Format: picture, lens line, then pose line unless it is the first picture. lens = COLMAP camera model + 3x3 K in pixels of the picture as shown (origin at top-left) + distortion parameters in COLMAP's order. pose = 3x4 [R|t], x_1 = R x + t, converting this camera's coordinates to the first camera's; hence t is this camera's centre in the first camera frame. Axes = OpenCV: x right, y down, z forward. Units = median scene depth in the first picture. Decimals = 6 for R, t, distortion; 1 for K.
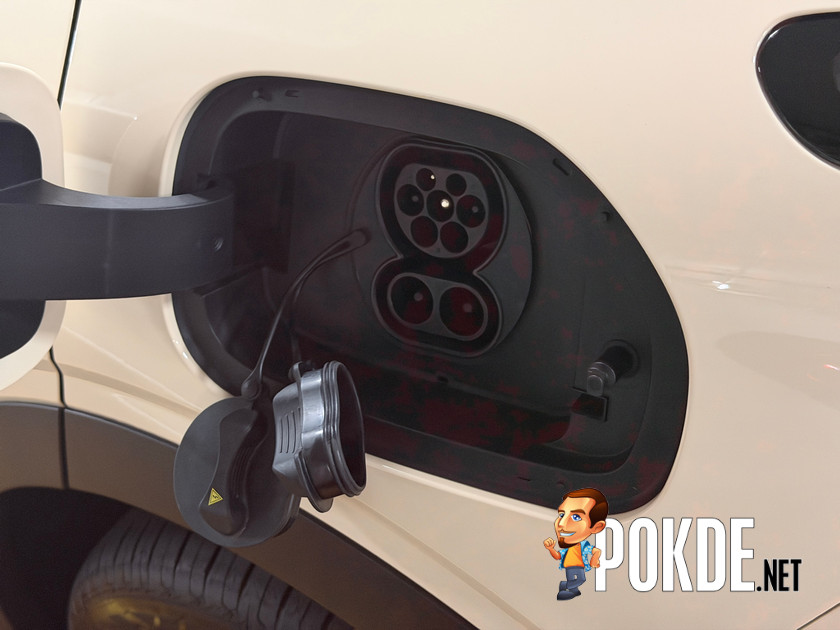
lens RADIAL K [[1184.2, 0, 420.5], [0, 1184.2, 312.8], [0, 0, 1]] dist [0.117371, 0.000000]
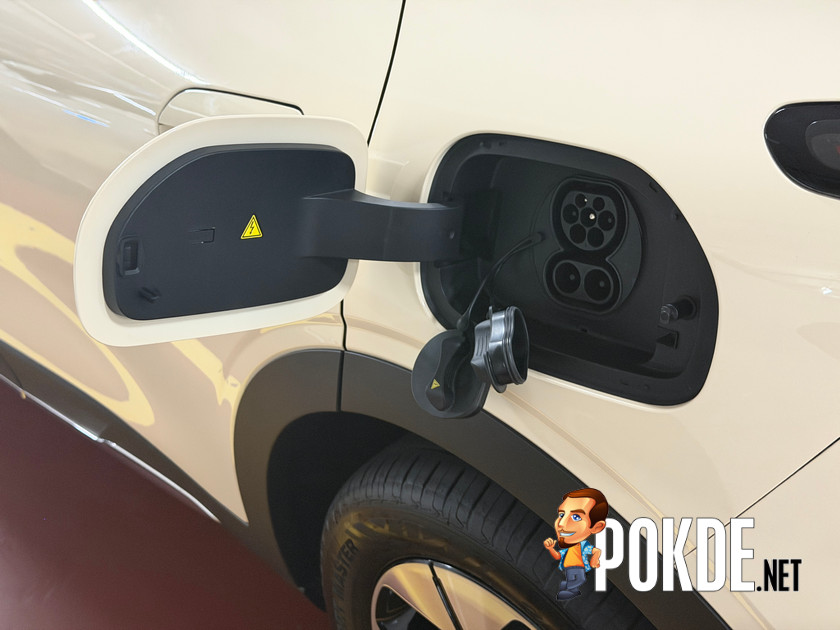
lens RADIAL K [[1184.2, 0, 420.5], [0, 1184.2, 316.2], [0, 0, 1]] dist [0.117371, 0.000000]
pose [[0.977180, 0.074521, -0.198914, 0.123434], [-0.094060, 0.991431, -0.090650, 0.208380], [0.190454, 0.107292, 0.975815, -0.598266]]
